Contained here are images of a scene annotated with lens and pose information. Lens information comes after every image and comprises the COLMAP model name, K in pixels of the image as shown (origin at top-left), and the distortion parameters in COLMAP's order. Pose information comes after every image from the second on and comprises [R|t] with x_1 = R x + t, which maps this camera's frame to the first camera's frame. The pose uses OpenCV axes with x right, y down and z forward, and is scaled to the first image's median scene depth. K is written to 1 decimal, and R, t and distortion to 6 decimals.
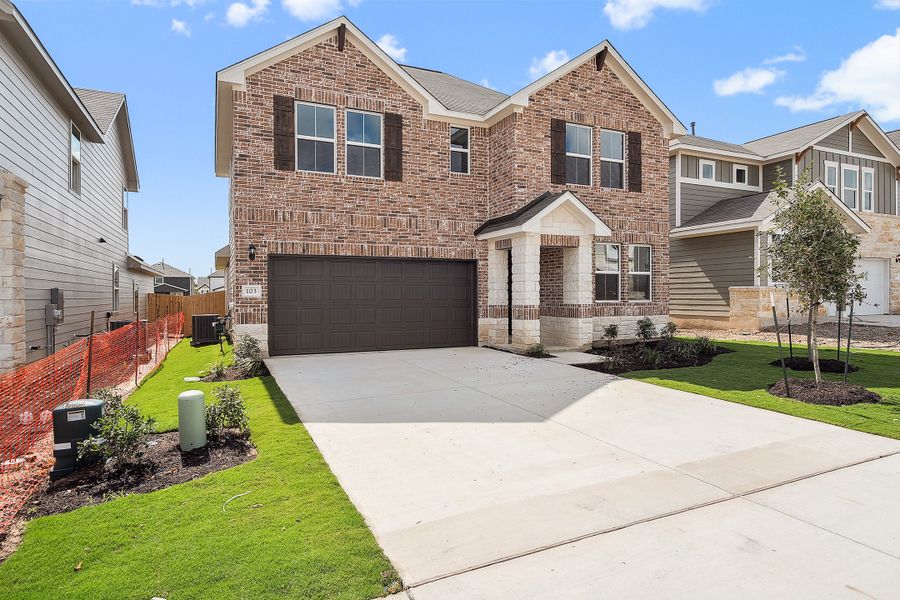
lens RADIAL K [[516.8, 0, 452.8], [0, 516.8, 296.8], [0, 0, 1]] dist [0.000803, 0.000518]
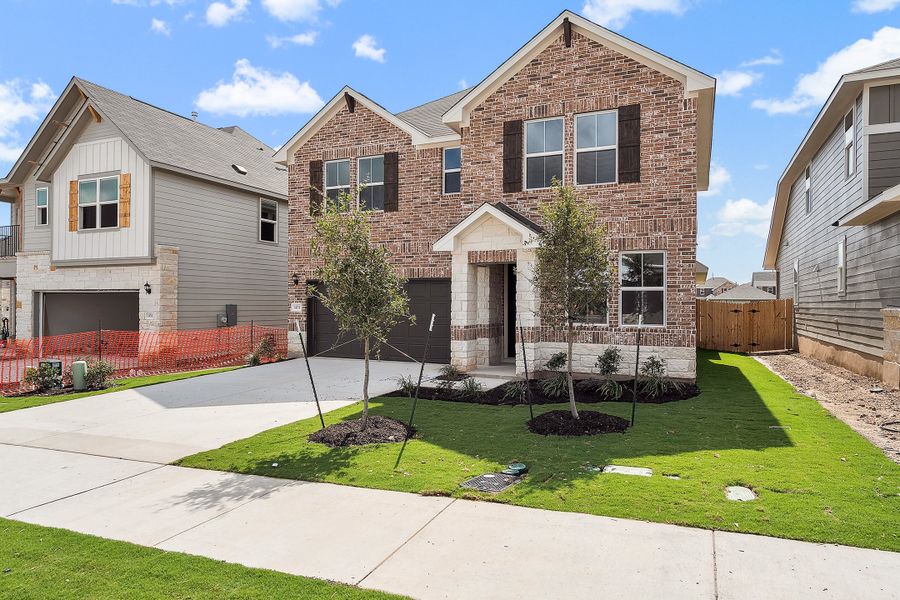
lens RADIAL K [[566.8, 0, 450.0], [0, 566.8, 300.0], [0, 0, 1]] dist [0.000631, 0.001114]
pose [[0.659397, 0.003919, -0.751785, 0.894924], [-0.011542, 0.999921, -0.004910, -0.024652], [0.751706, 0.011915, 0.659390, 0.274495]]
